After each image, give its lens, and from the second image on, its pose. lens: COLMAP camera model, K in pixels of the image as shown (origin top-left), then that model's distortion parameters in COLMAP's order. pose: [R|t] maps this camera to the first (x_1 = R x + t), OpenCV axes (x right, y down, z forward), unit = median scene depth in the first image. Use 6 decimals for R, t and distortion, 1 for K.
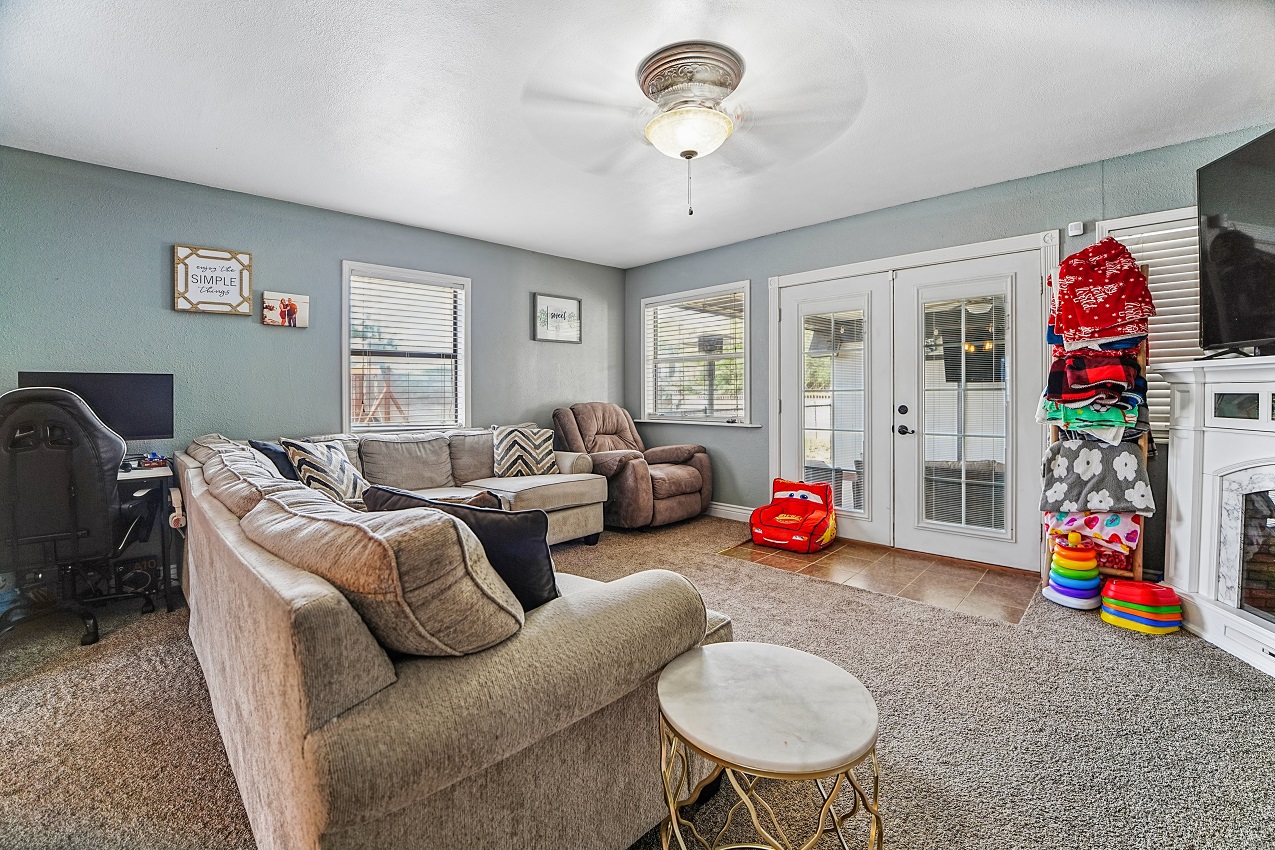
lens RADIAL K [[538.9, 0, 637.8], [0, 538.9, 389.1], [0, 0, 1]] dist [-0.051839, 0.000872]
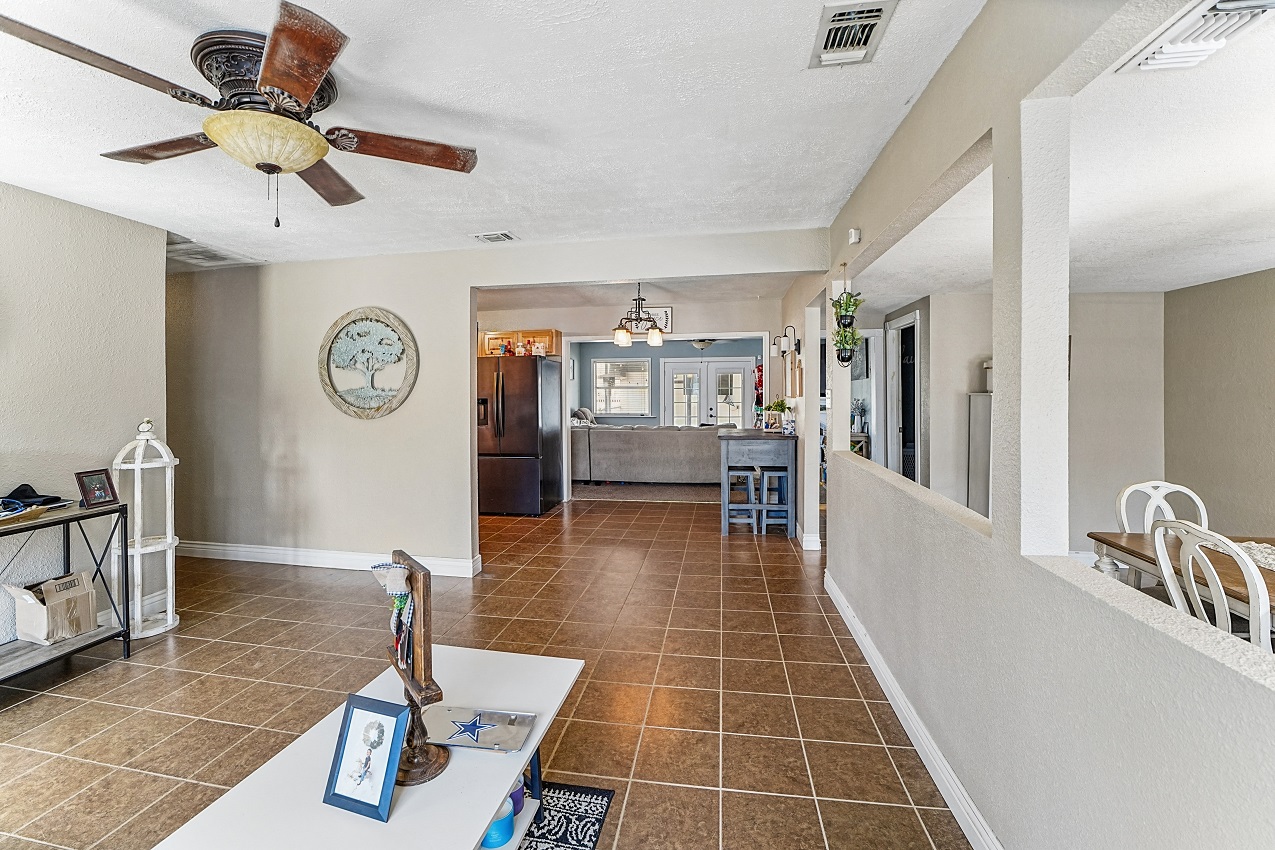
lens RADIAL K [[530.9, 0, 628.7], [0, 530.9, 392.1], [0, 0, 1]] dist [-0.068067, 0.011796]
pose [[0.812289, 0.008141, 0.583199, -2.149235], [-0.006311, 0.999967, -0.005168, -0.050585], [-0.583222, 0.000517, 0.812313, -1.531255]]
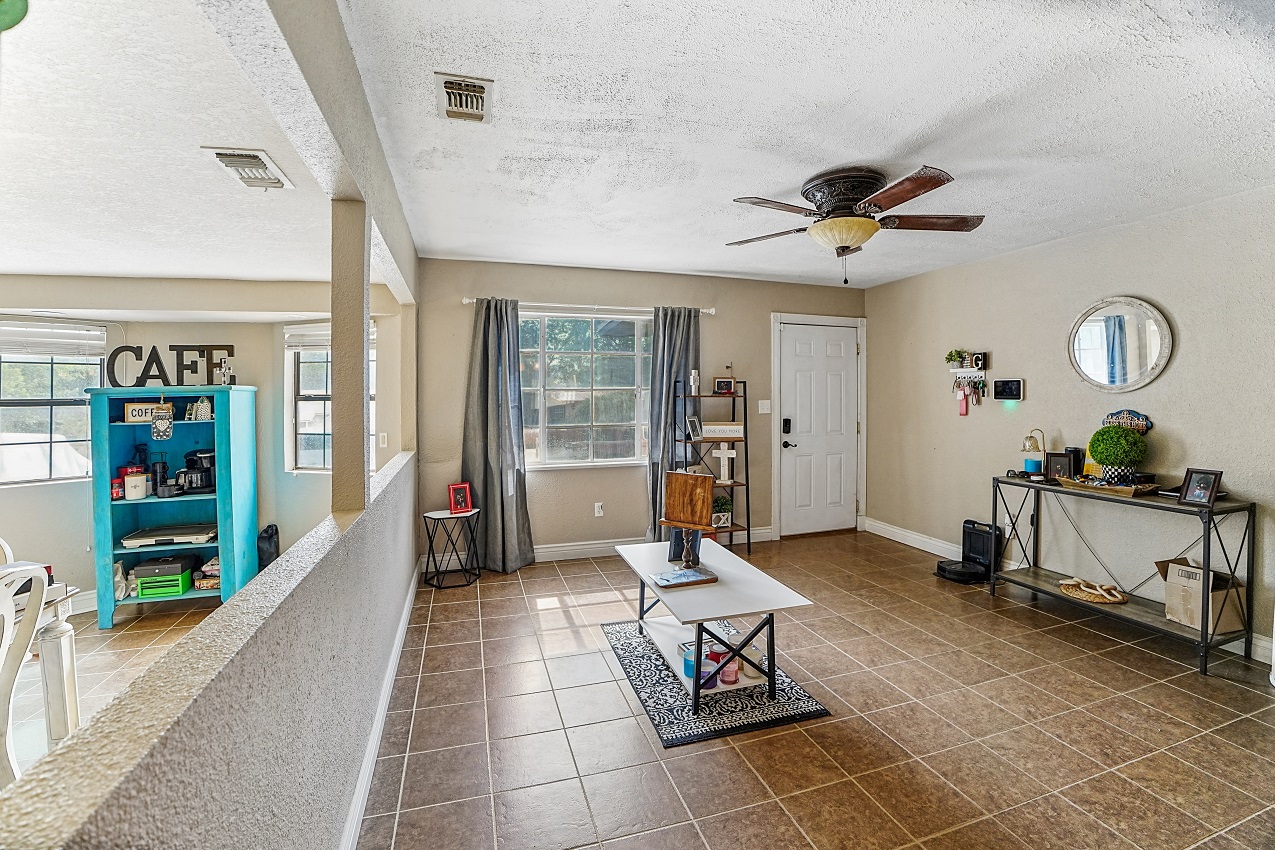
lens RADIAL K [[530.9, 0, 628.7], [0, 530.9, 392.1], [0, 0, 1]] dist [-0.068067, 0.011796]
pose [[-0.469477, 0.011287, -0.882872, -1.172721], [0.014192, 0.999886, 0.005236, -0.067581], [0.882831, -0.010071, -0.469584, -0.738278]]
